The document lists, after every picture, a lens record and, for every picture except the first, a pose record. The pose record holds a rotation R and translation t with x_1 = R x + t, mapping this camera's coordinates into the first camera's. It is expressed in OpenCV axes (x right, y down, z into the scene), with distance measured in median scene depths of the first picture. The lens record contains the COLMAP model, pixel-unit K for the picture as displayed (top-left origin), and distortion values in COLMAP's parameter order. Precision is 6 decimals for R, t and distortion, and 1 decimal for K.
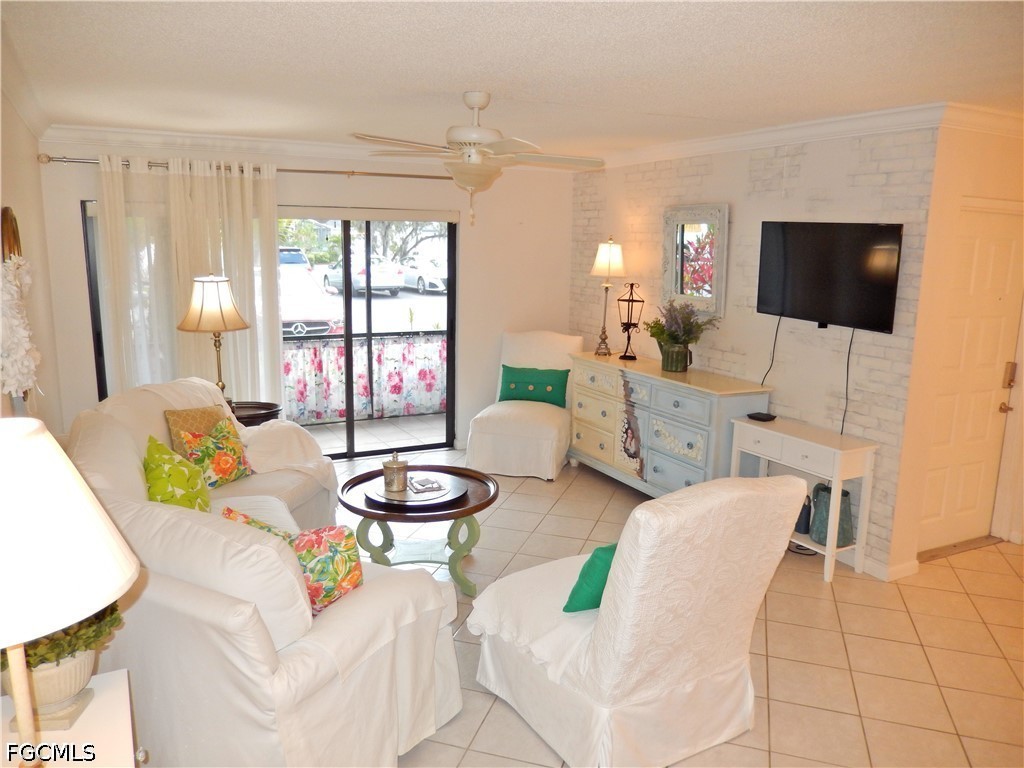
lens RADIAL K [[783.5, 0, 515.2], [0, 783.5, 362.7], [0, 0, 1]] dist [-0.015688, -0.004520]
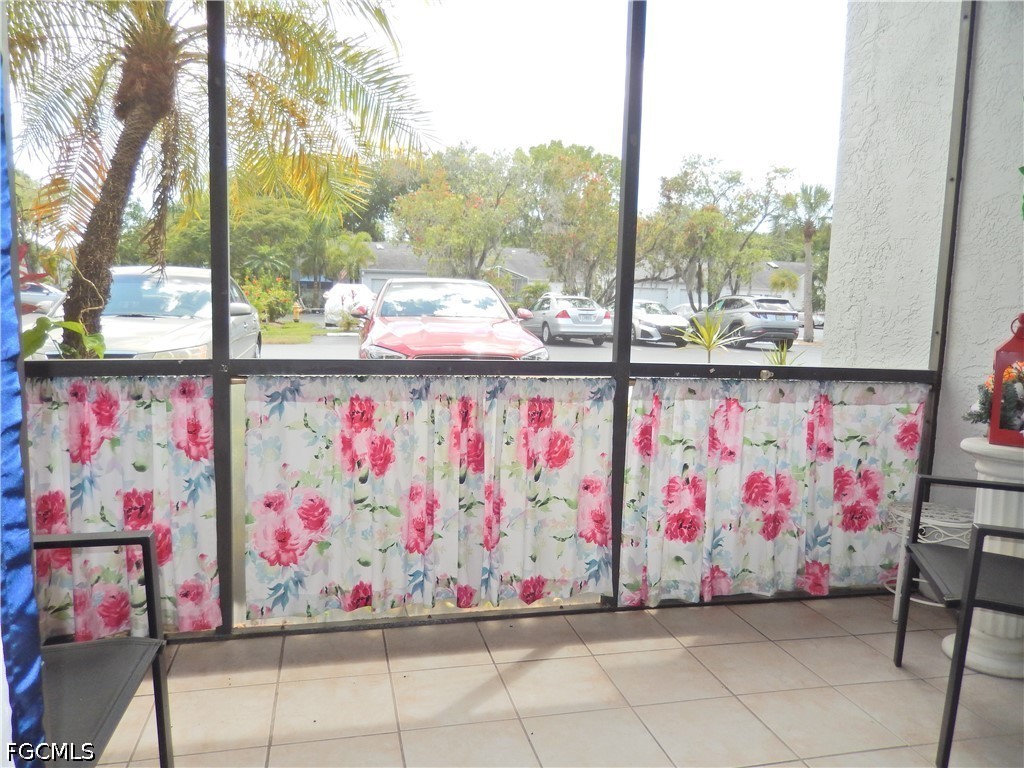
lens RADIAL K [[770.4, 0, 513.3], [0, 770.4, 375.7], [0, 0, 1]] dist [-0.000725, -0.005236]
pose [[0.969719, 0.040351, -0.240867, -0.149742], [-0.055335, 0.996909, -0.055769, -0.010912], [0.237872, 0.067409, 0.968955, 0.657363]]
